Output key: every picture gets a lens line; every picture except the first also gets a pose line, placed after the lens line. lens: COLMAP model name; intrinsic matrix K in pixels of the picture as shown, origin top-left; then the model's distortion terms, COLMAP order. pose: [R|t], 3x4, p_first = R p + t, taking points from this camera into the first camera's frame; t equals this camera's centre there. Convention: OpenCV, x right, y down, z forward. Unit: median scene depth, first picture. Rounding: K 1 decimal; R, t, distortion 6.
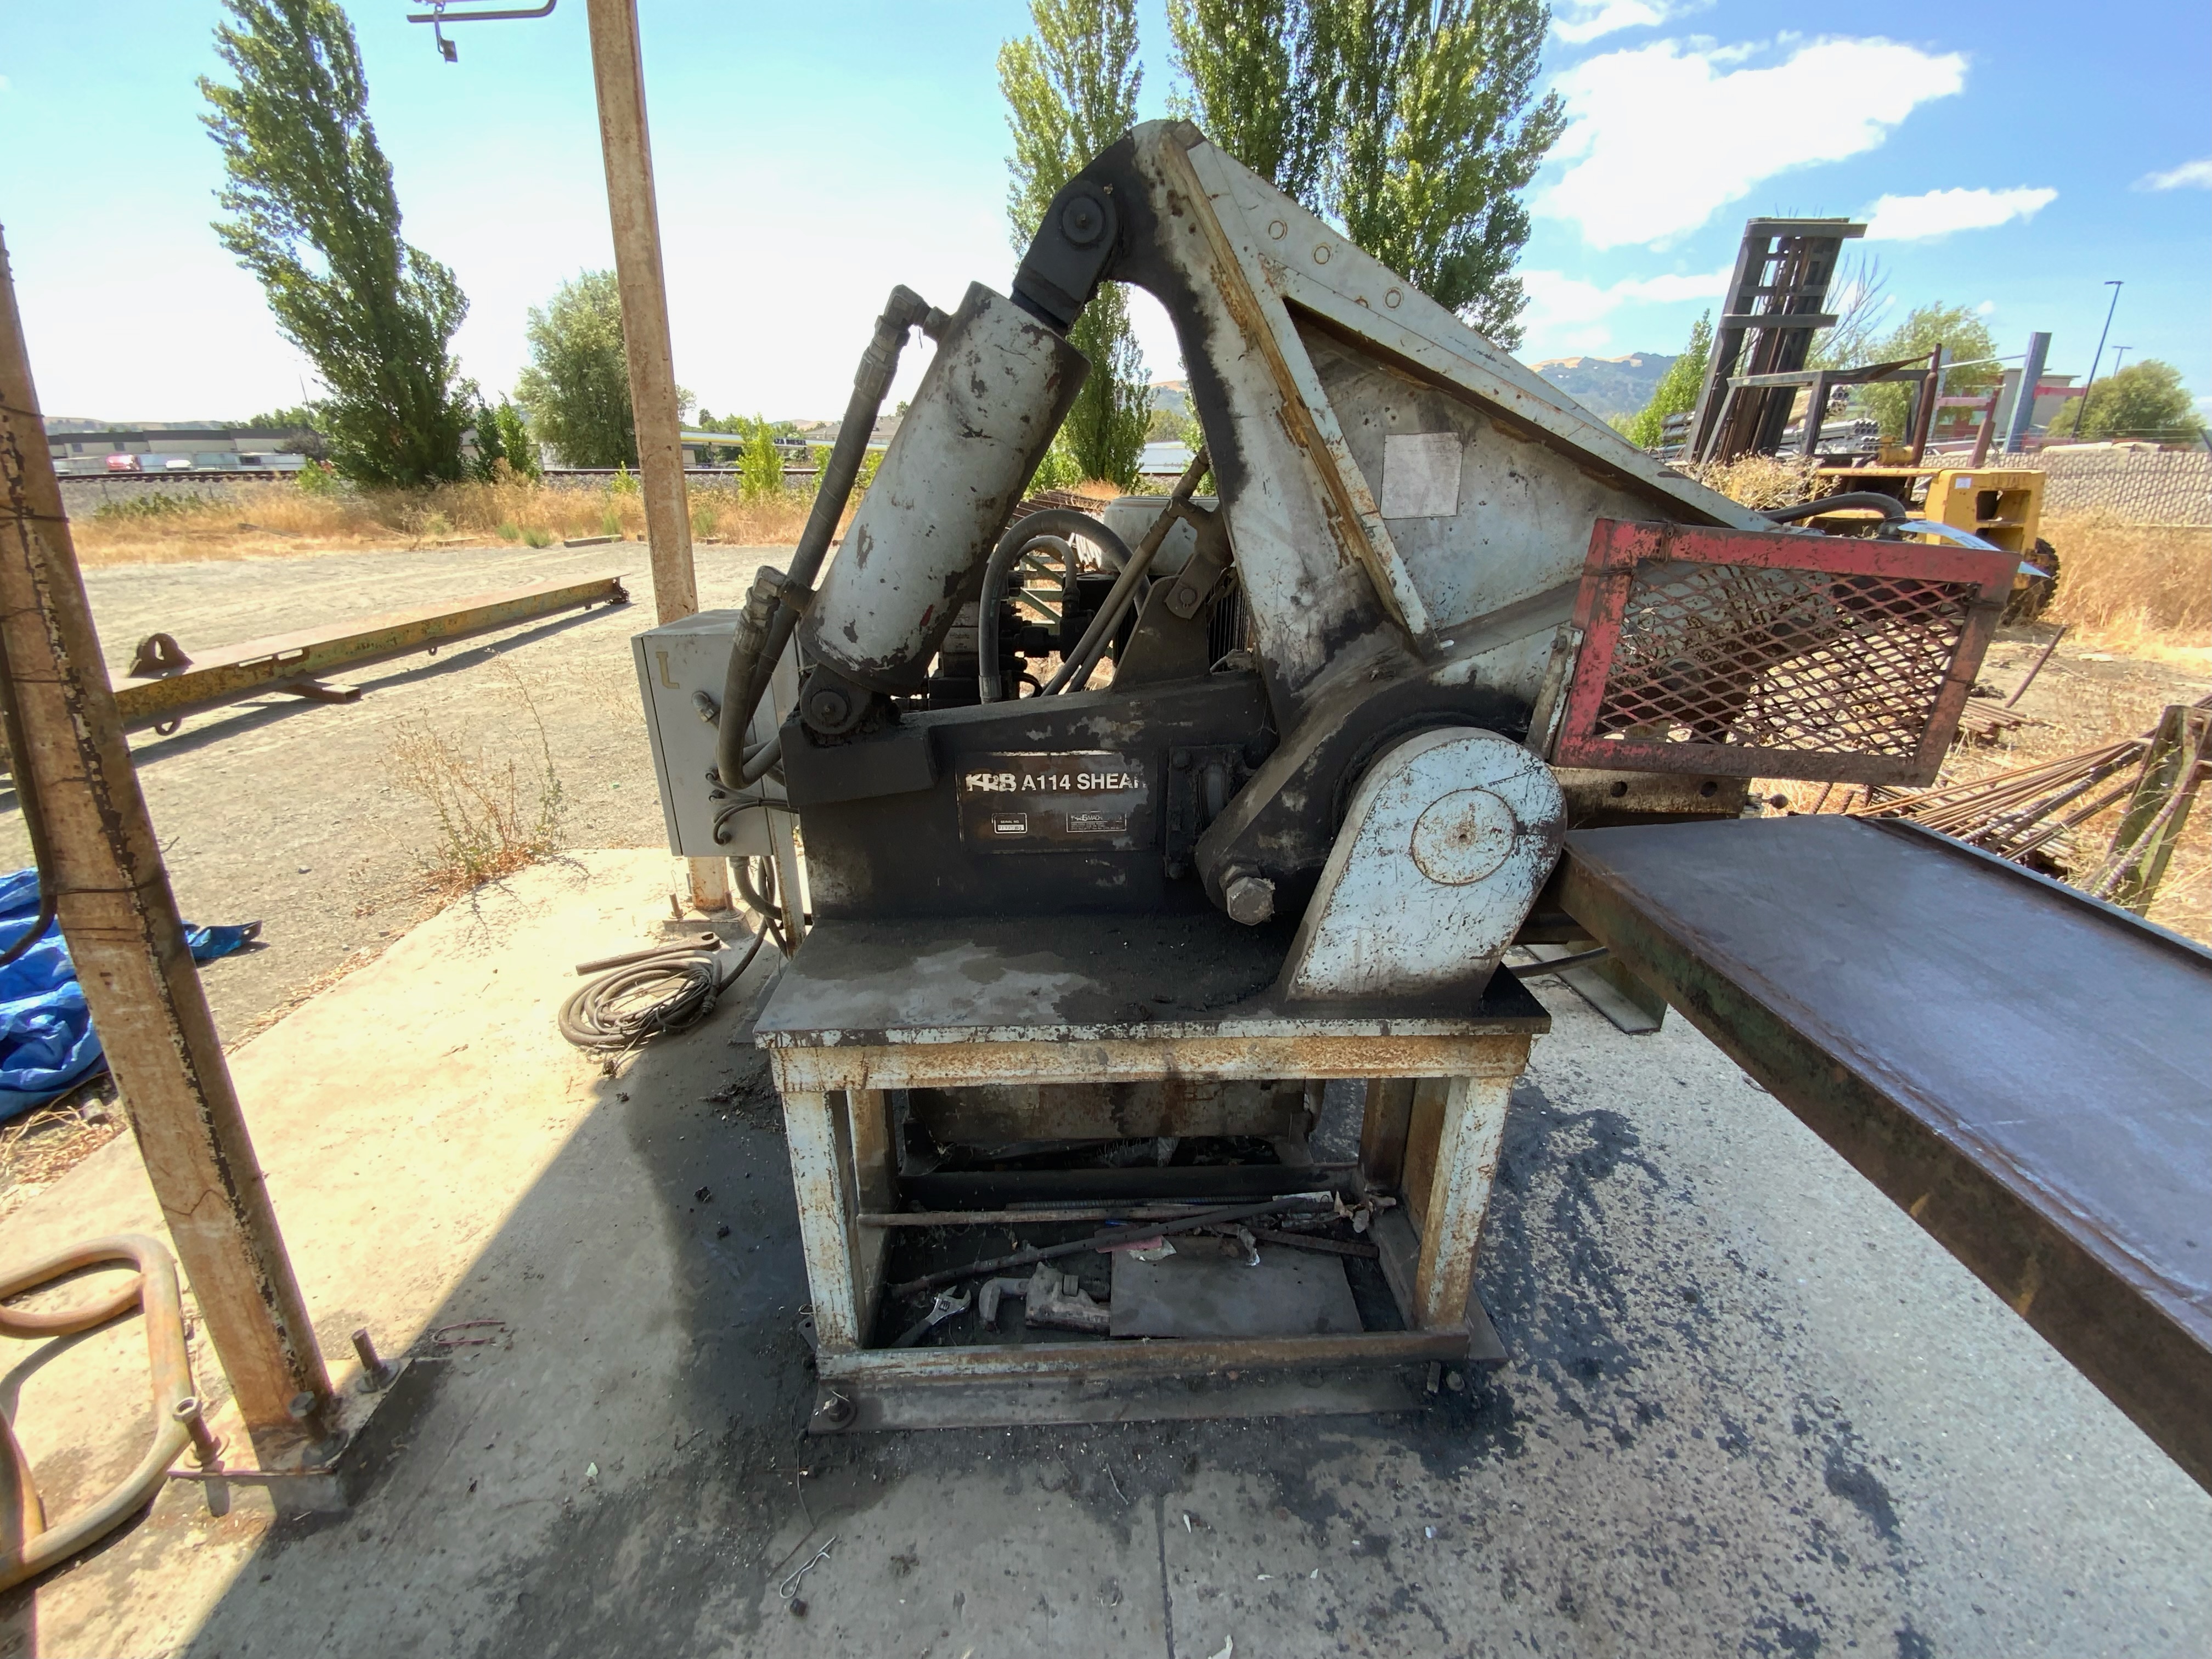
lens RADIAL K [[894.3, 0, 1103.6], [0, 894.3, 839.2], [0, 0, 1]] dist [0.031413, -0.023379]
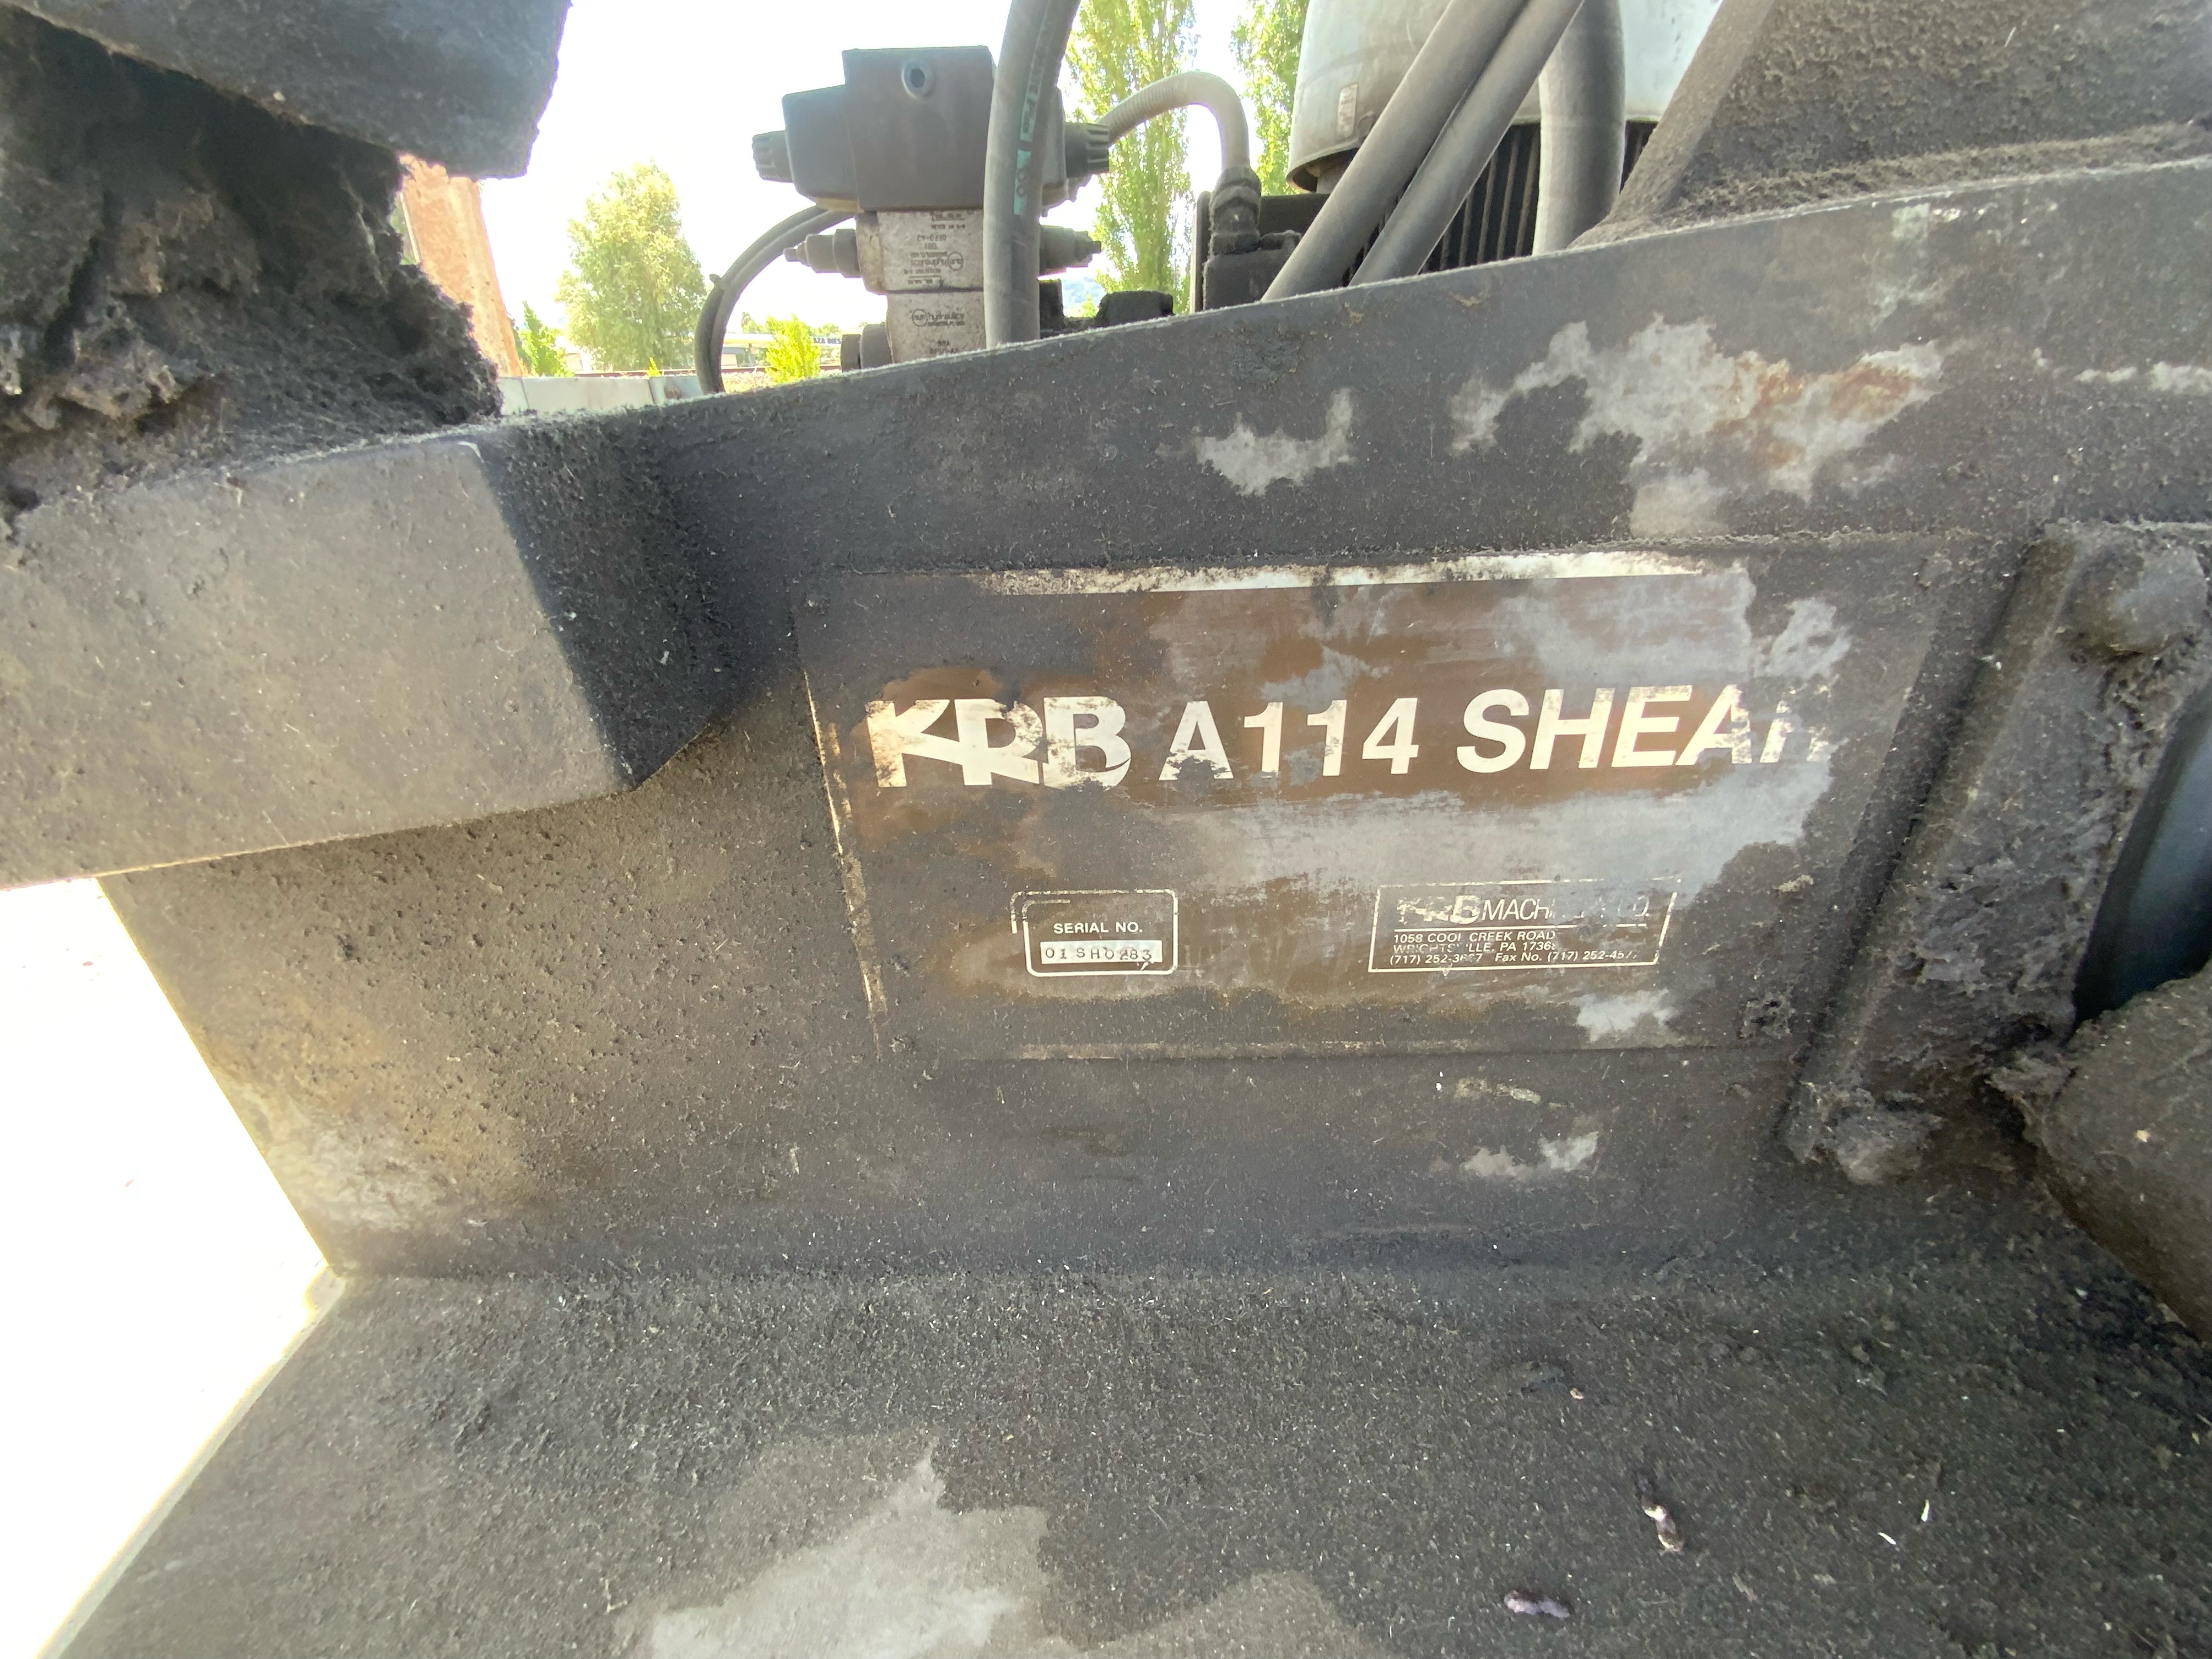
lens RADIAL K [[894.3, 0, 1103.6], [0, 894.3, 839.2], [0, 0, 1]] dist [0.031413, -0.023379]
pose [[0.998164, -0.003030, -0.060491, -0.092184], [0.008853, 0.995320, 0.096232, -0.061240], [0.059917, -0.096591, 0.993519, 0.809149]]
